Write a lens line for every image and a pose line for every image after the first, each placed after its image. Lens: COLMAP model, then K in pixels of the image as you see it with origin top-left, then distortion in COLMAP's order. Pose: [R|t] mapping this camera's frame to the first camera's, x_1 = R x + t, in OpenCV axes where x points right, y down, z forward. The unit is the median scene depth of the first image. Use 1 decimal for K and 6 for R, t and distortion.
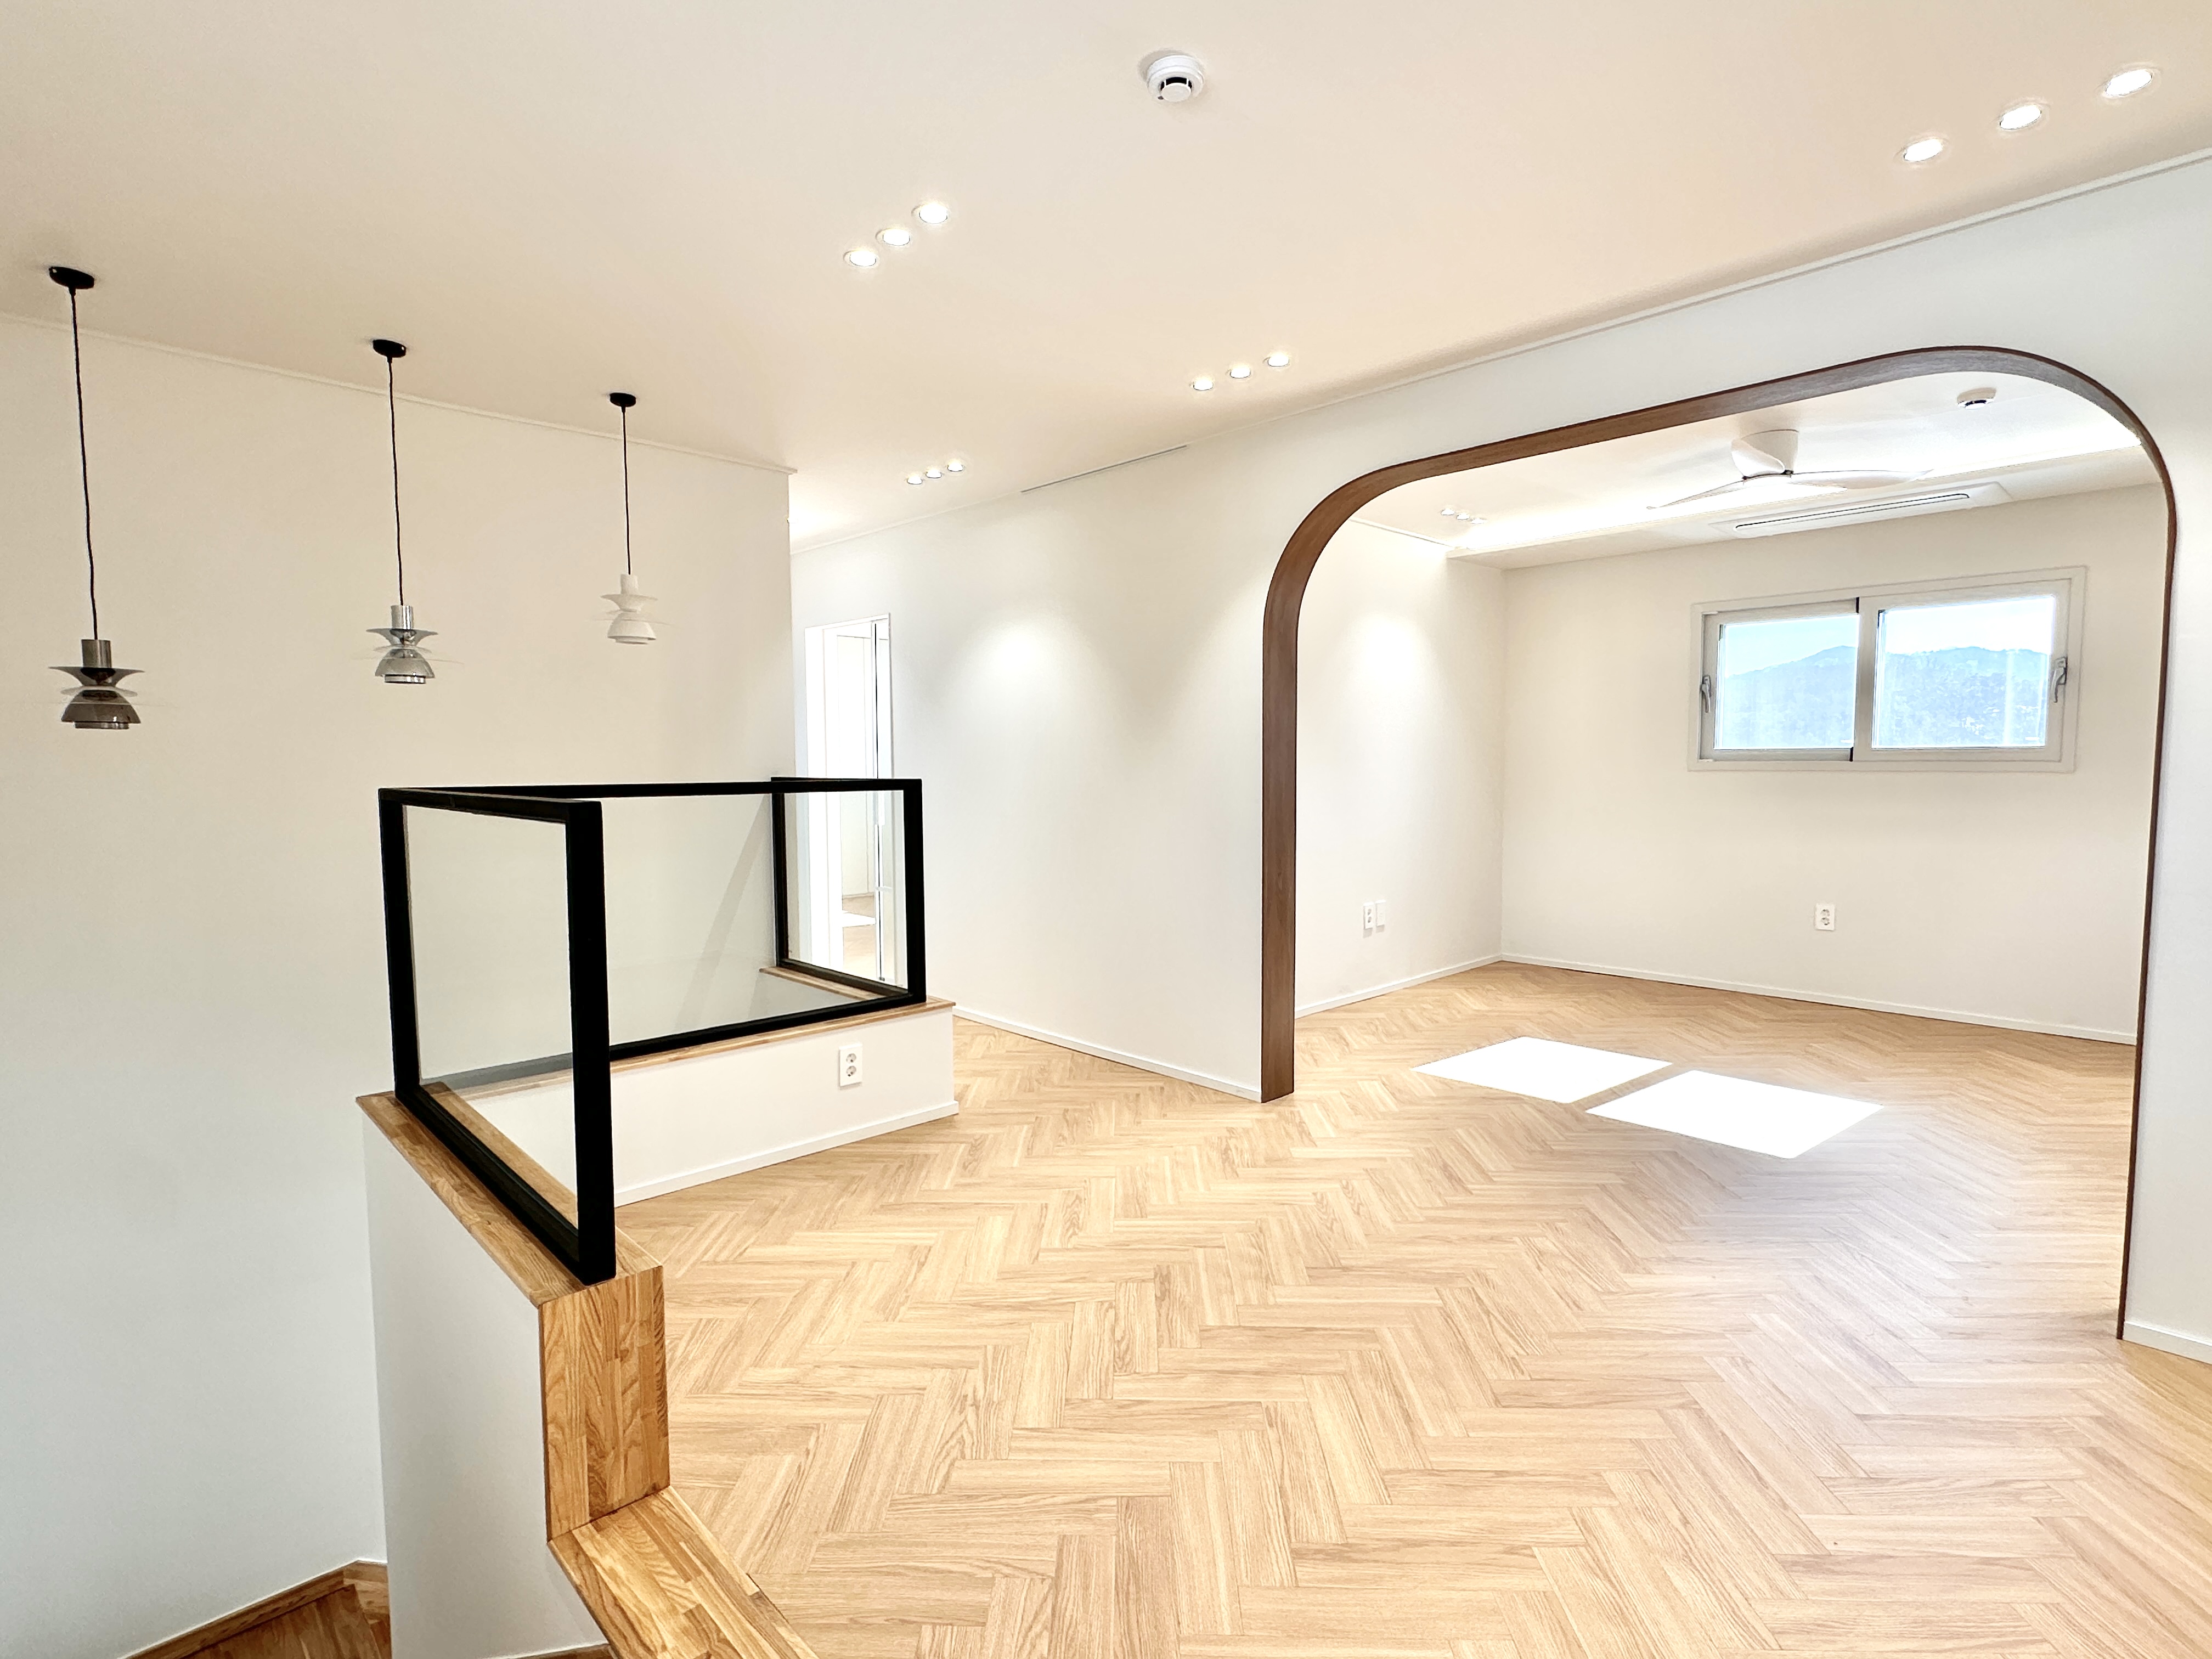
lens RADIAL K [[1087.4, 0, 1106.0], [0, 1087.4, 829.5], [0, 0, 1]] dist [0.024410, -0.034122]
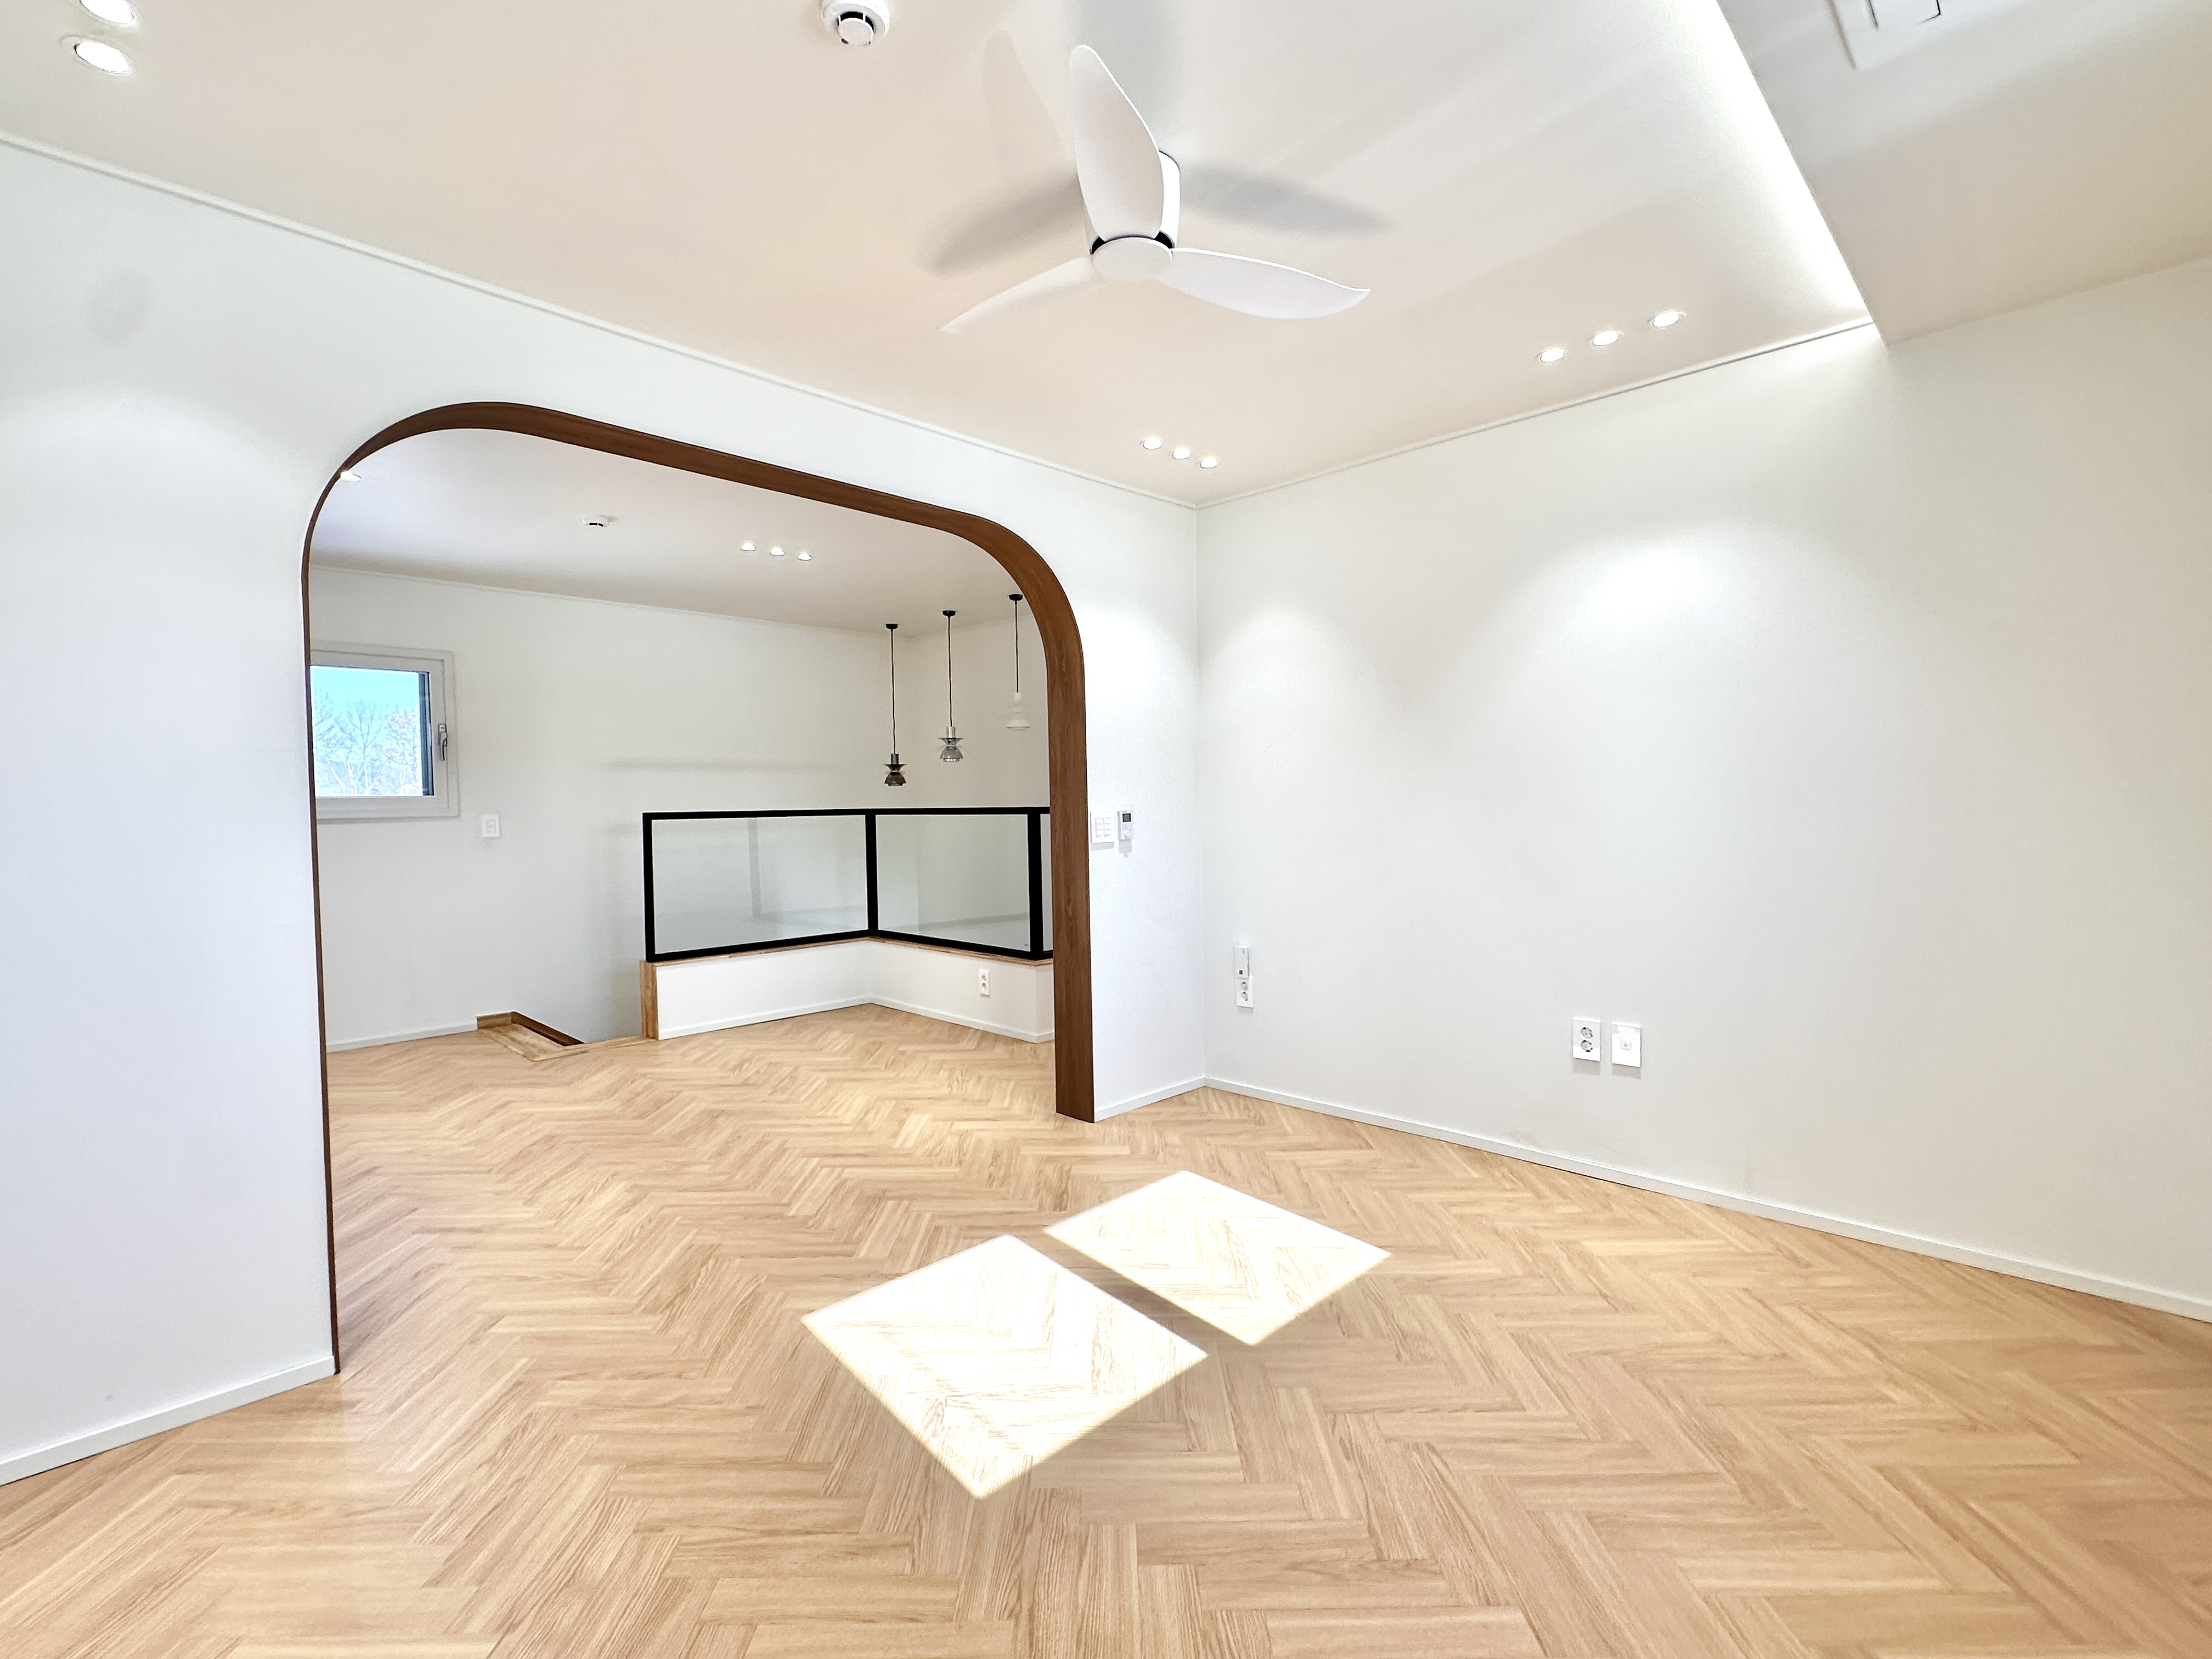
lens RADIAL K [[1004.0, 0, 1106.0], [0, 1004.0, 829.5], [0, 0, 1]] dist [0.010634, -0.028039]
pose [[0.023952, 0.037707, -0.999002, 1.404143], [-0.042161, 0.998437, 0.036675, -0.083536], [0.998824, 0.041240, 0.025504, 1.256413]]
